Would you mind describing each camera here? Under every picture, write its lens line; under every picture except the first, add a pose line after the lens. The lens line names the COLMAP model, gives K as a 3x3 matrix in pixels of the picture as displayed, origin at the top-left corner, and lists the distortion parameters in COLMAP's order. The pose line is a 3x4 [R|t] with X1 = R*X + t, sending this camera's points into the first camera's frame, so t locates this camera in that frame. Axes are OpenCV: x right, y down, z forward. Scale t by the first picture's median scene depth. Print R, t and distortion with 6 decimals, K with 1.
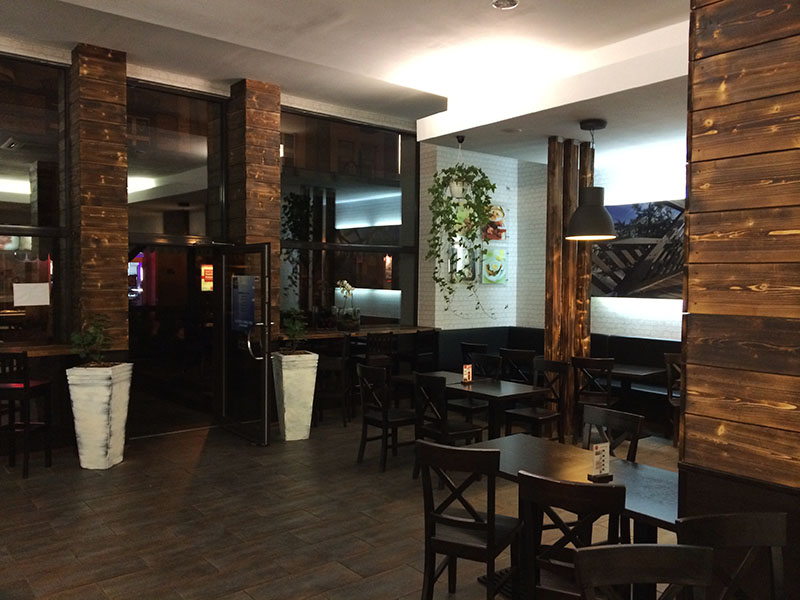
lens RADIAL K [[660.7, 0, 400.0], [0, 660.7, 300.0], [0, 0, 1]] dist [0.087227, -0.119407]
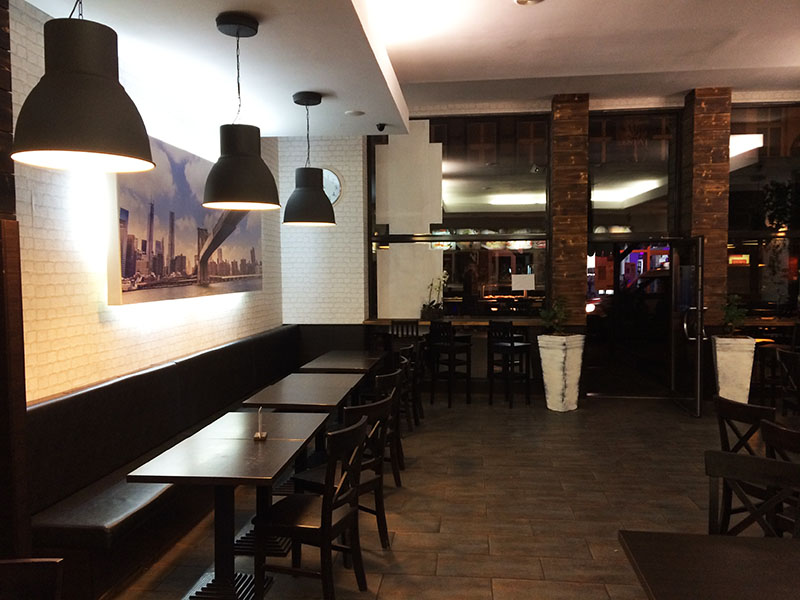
lens RADIAL K [[660.7, 0, 400.0], [0, 660.7, 300.0], [0, 0, 1]] dist [0.087227, -0.119407]
pose [[0.703586, 0.018818, -0.710361, 0.262071], [-0.008890, 0.999804, 0.017681, 0.006765], [0.710554, -0.006125, 0.703616, -0.162637]]
